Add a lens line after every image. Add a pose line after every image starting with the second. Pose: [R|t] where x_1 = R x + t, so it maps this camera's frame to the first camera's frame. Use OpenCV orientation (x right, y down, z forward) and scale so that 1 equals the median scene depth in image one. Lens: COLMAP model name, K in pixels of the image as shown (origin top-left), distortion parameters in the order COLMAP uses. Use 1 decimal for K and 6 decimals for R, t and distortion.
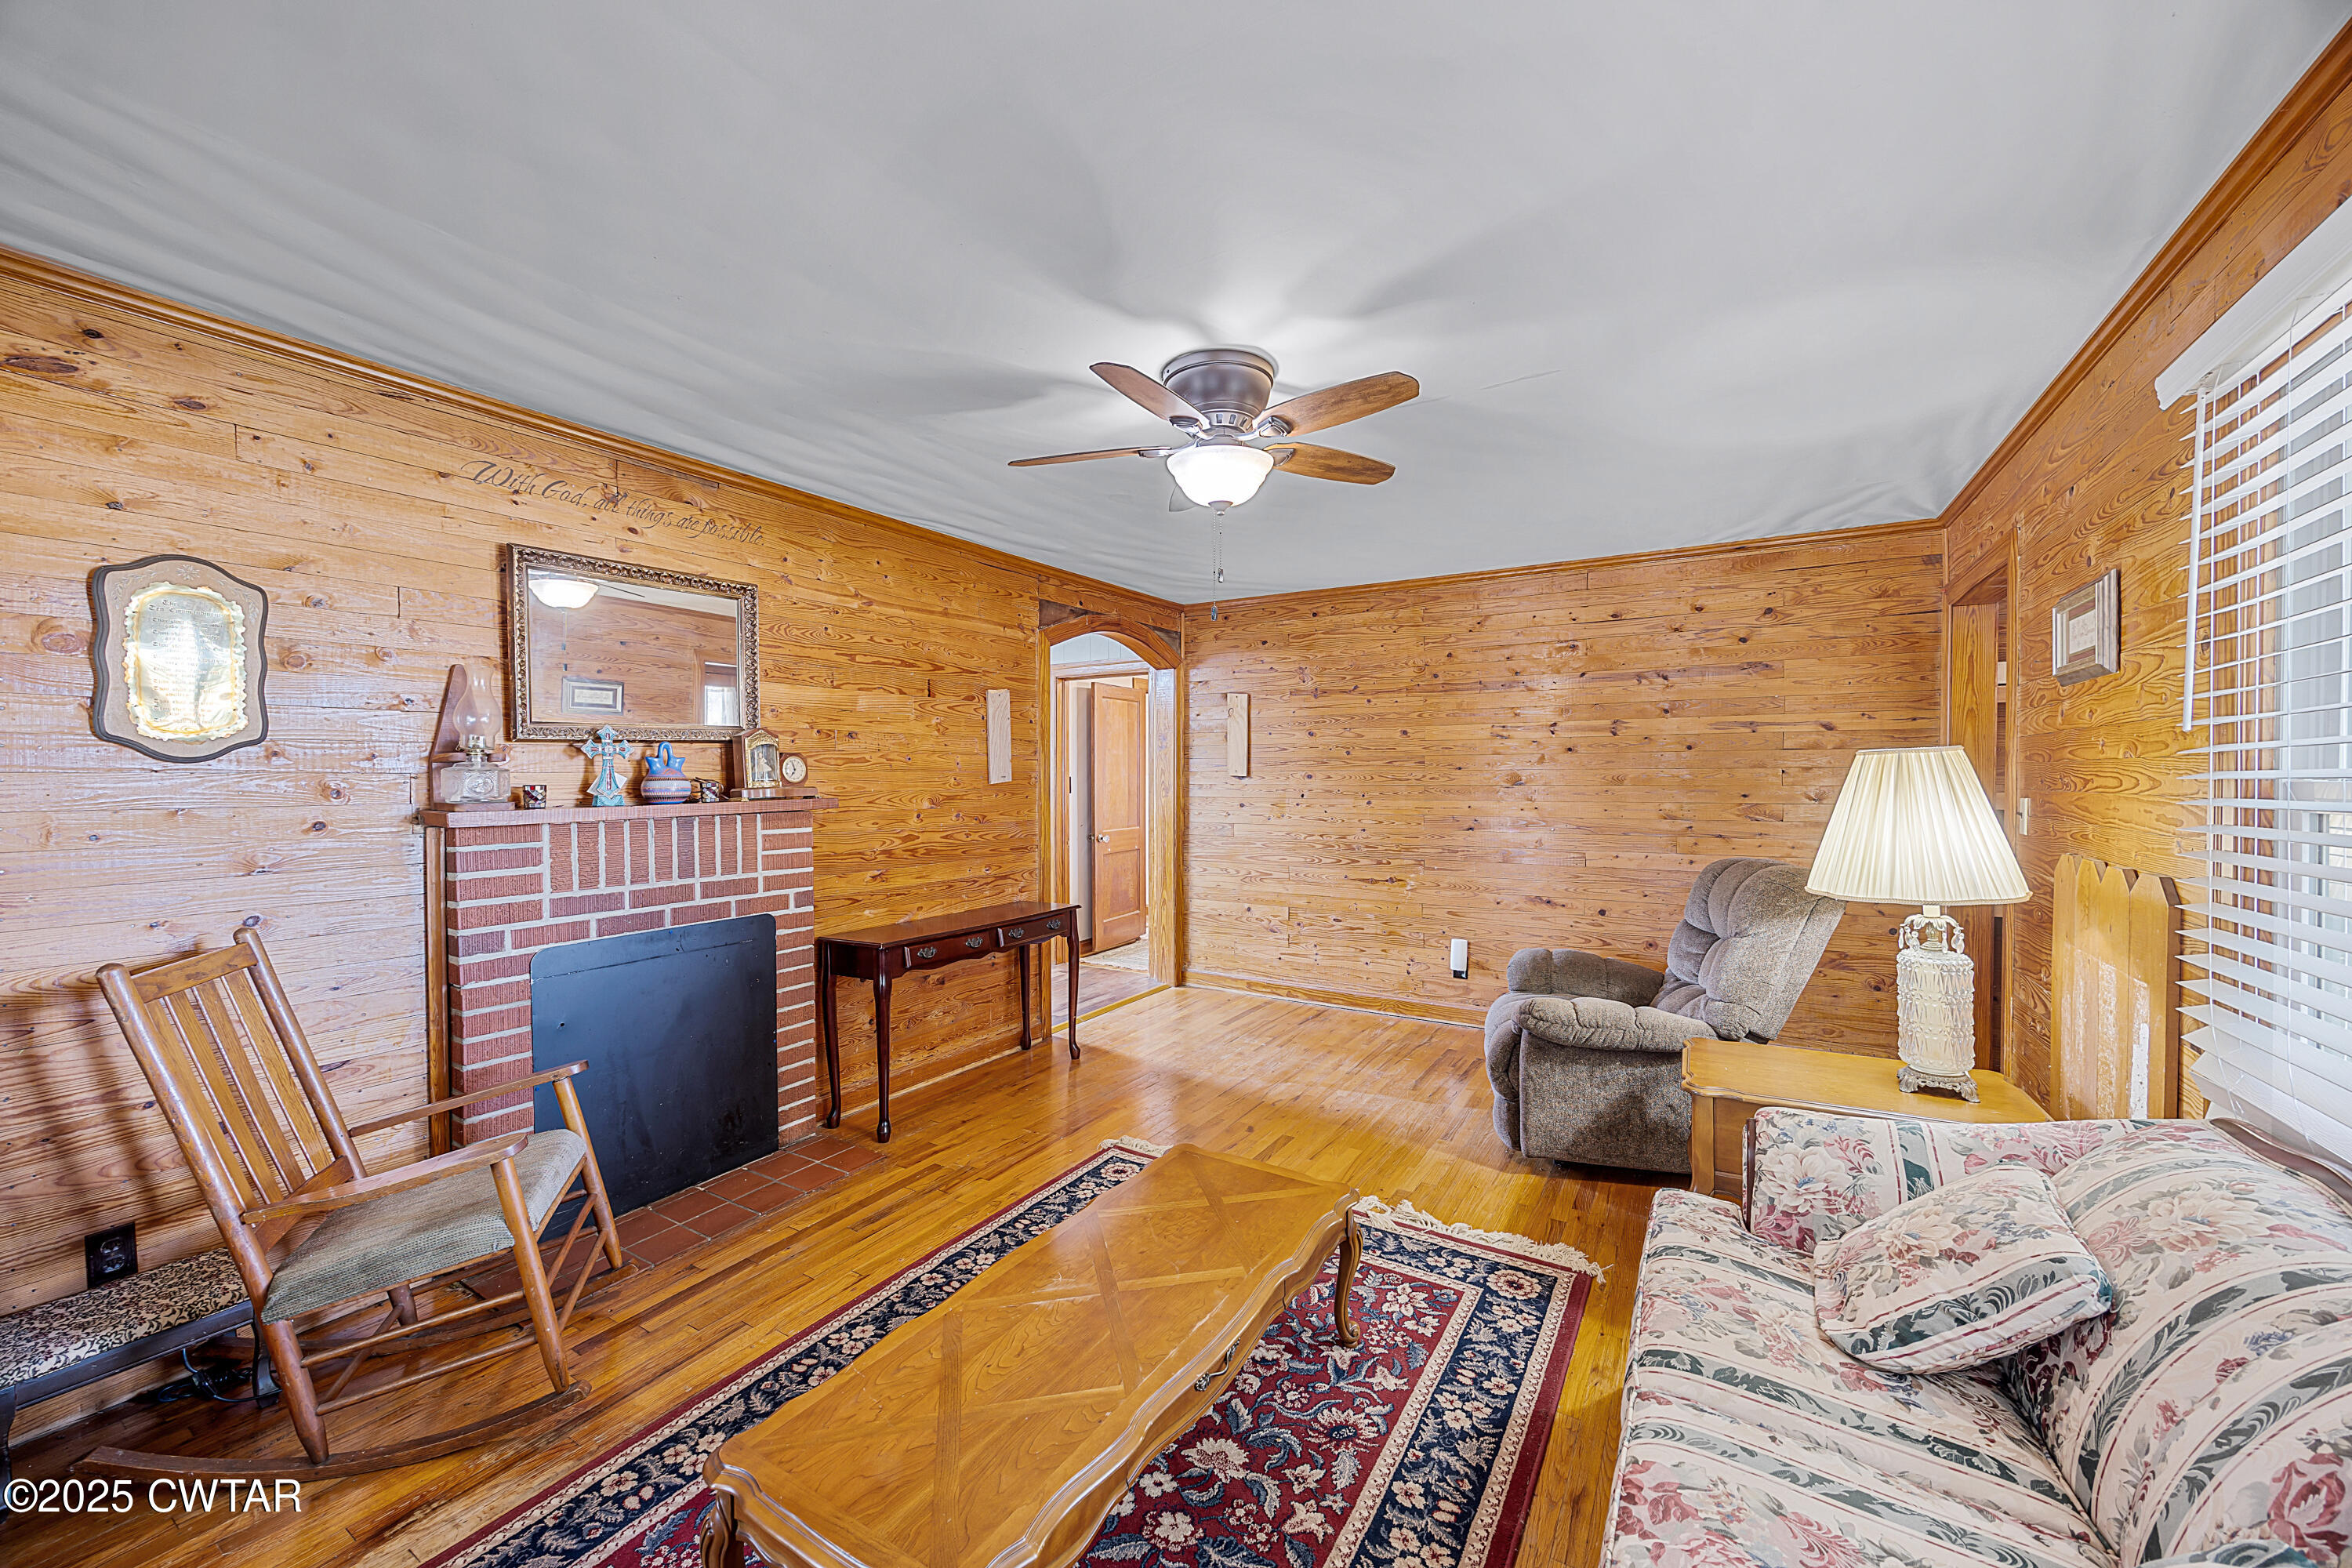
lens RADIAL K [[901.7, 0, 1180.8], [0, 901.7, 777.5], [0, 0, 1]] dist [-0.000359, -0.000078]
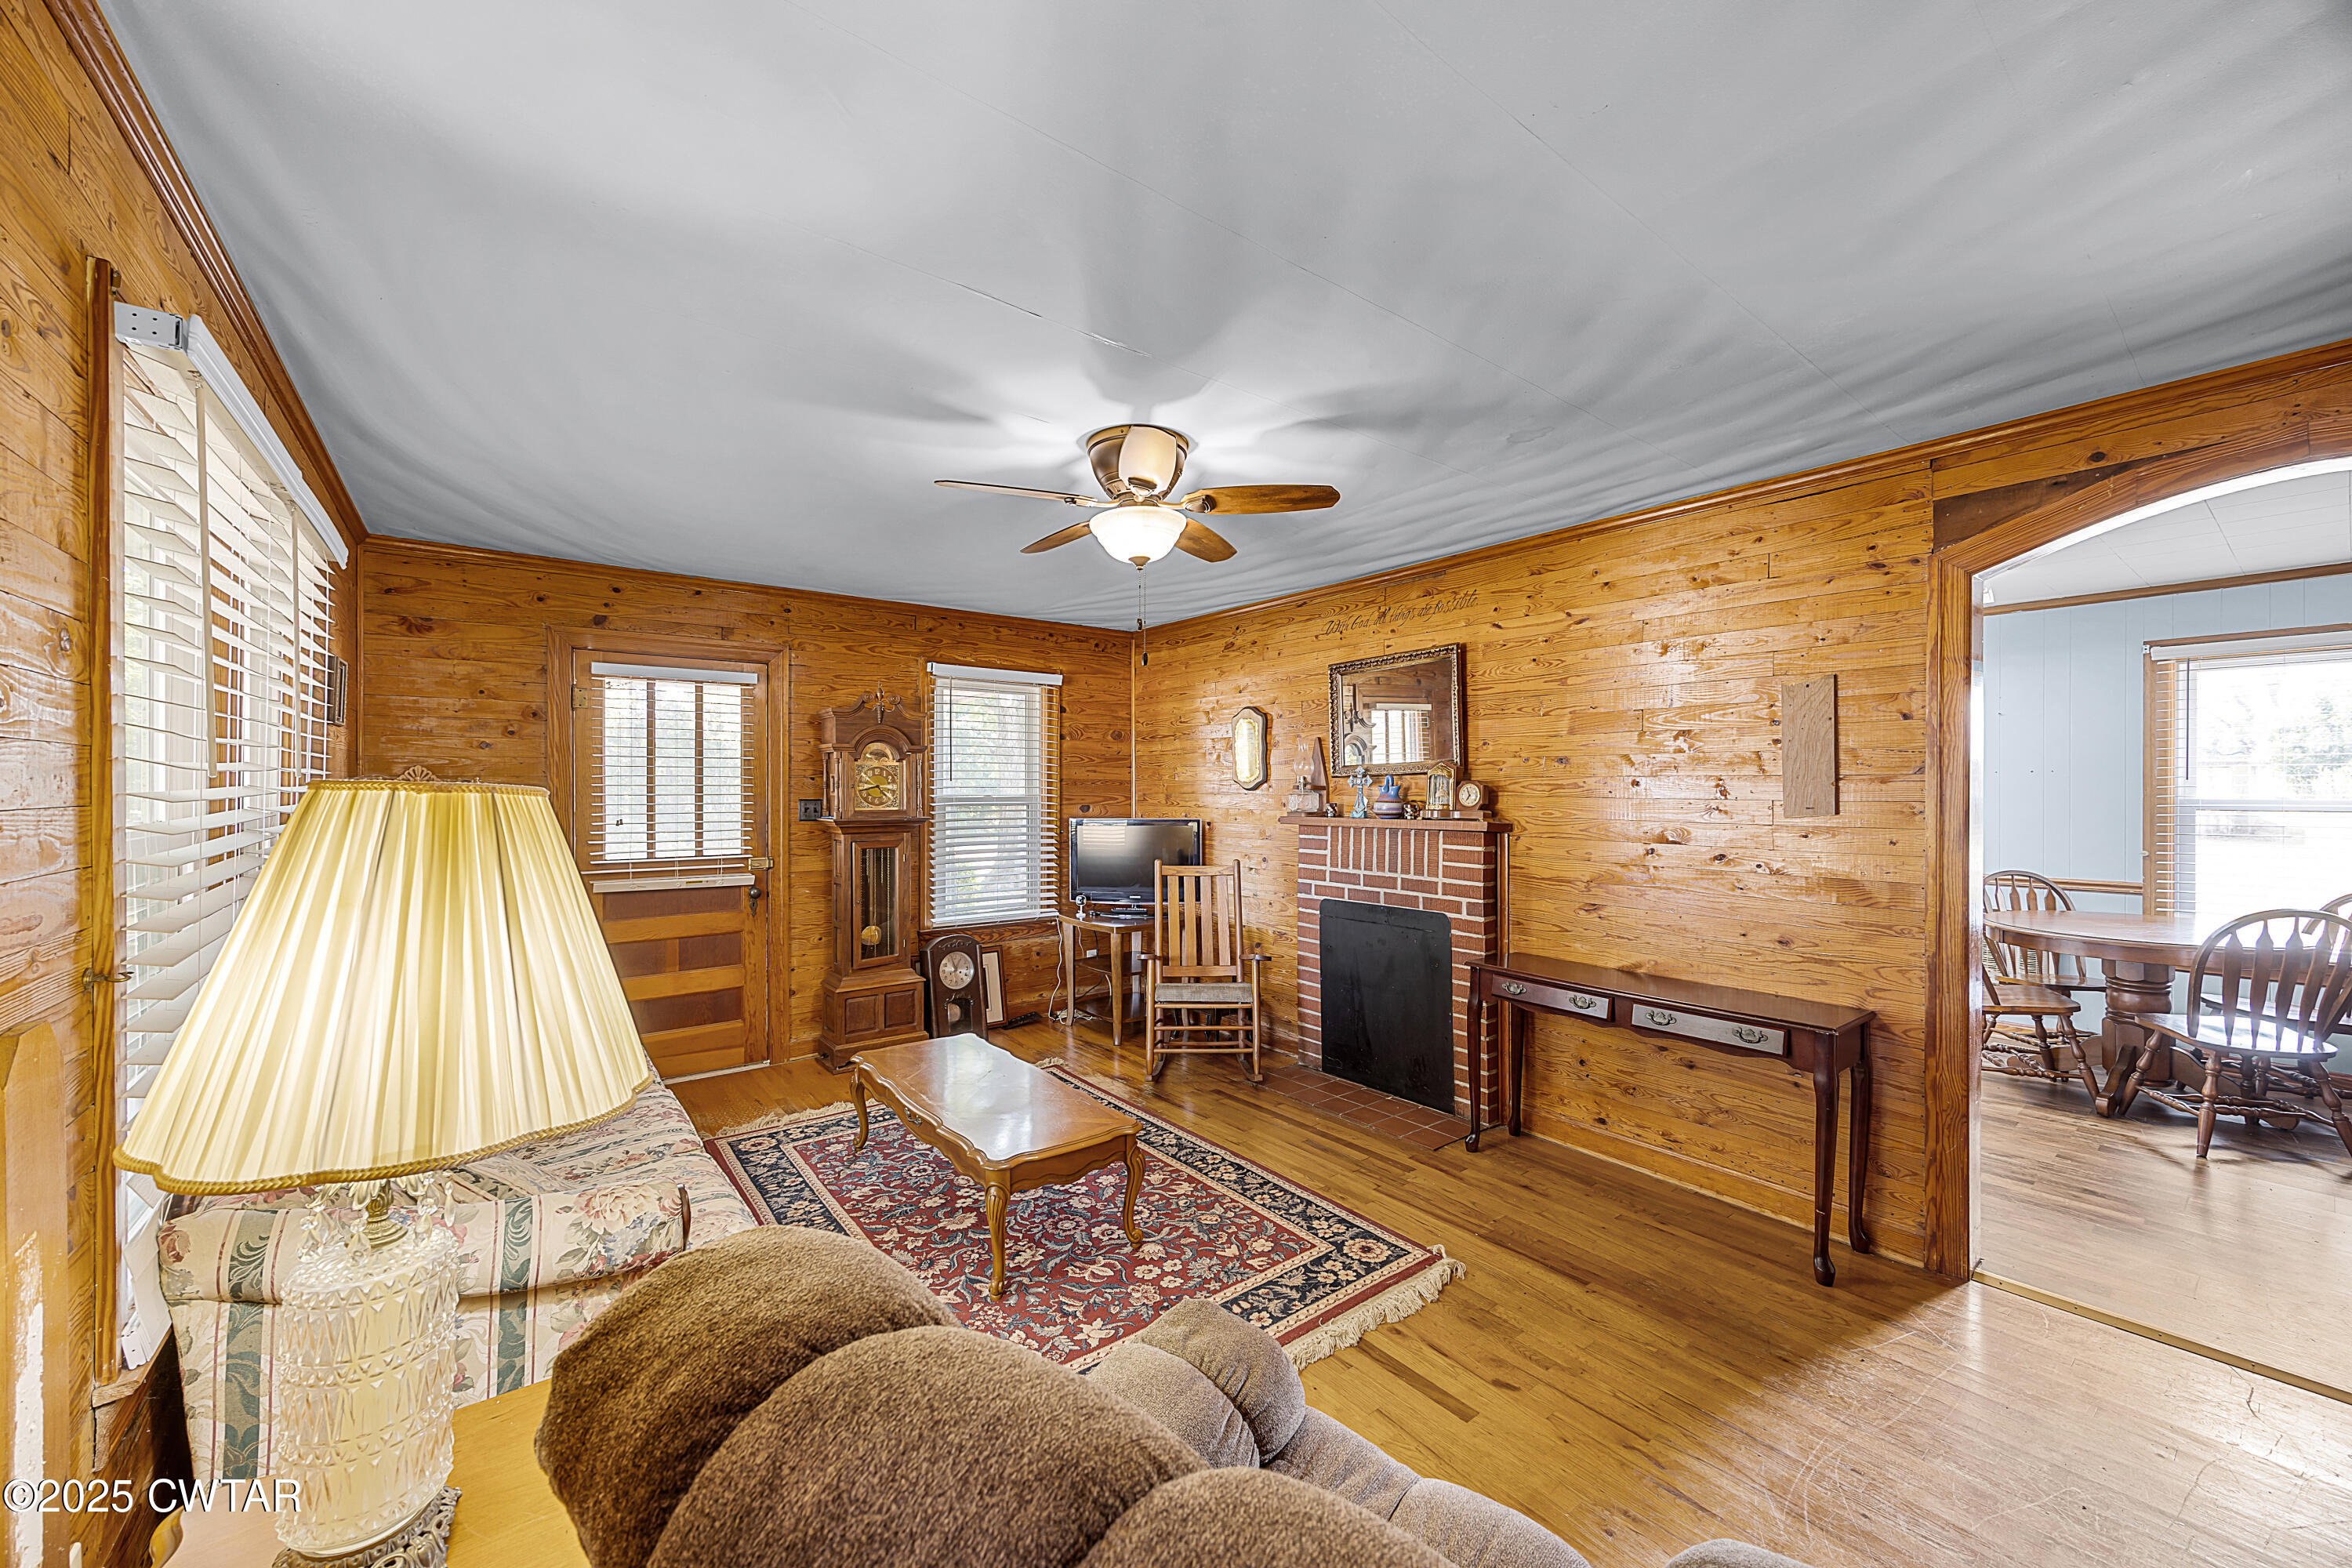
lens RADIAL K [[893.9, 0, 1182.3], [0, 893.9, 782.6], [0, 0, 1]] dist [0.000632, -0.000081]
pose [[-0.360014, 0.000319, -0.932947, 0.978079], [-0.003866, 0.999991, 0.001833, -0.032850], [0.932939, 0.004266, -0.360009, 1.357860]]
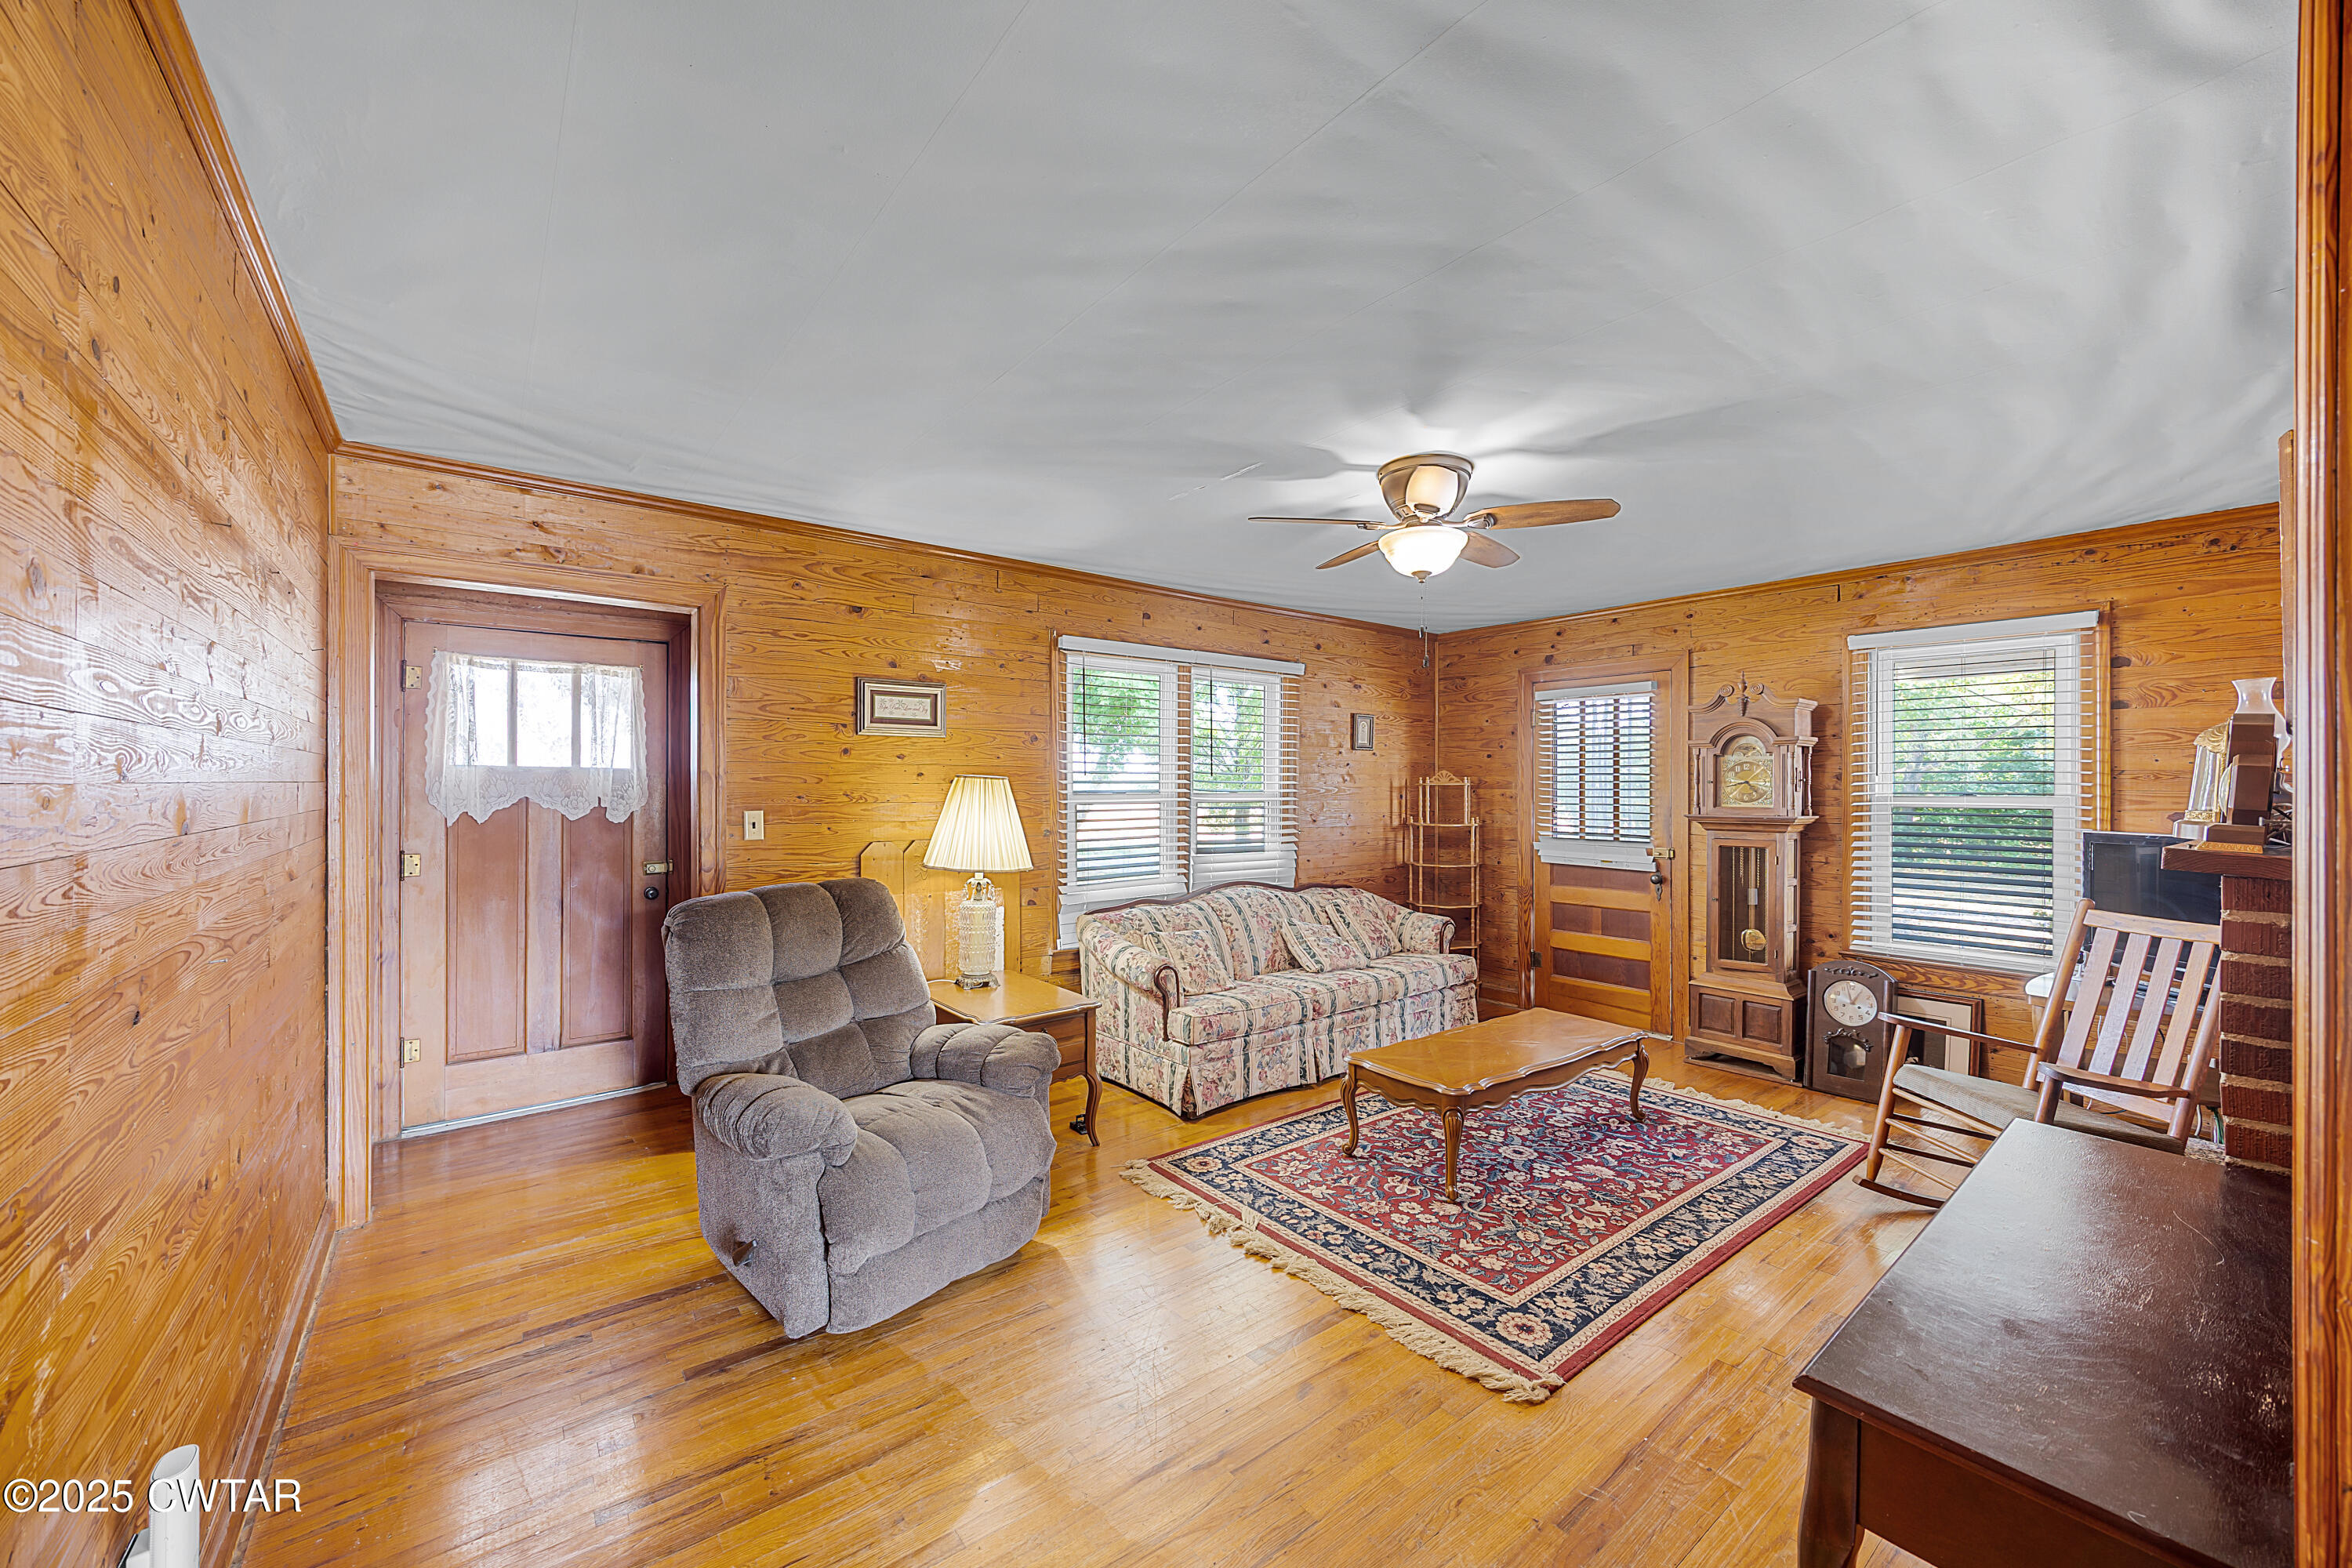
lens RADIAL K [[893.9, 0, 1182.3], [0, 893.9, 782.6], [0, 0, 1]] dist [0.000632, -0.000081]
pose [[-0.935814, 0.000670, 0.352494, -0.075407], [0.000037, 0.999998, -0.001802, -0.015890], [-0.352495, -0.001673, -0.935812, 2.122085]]
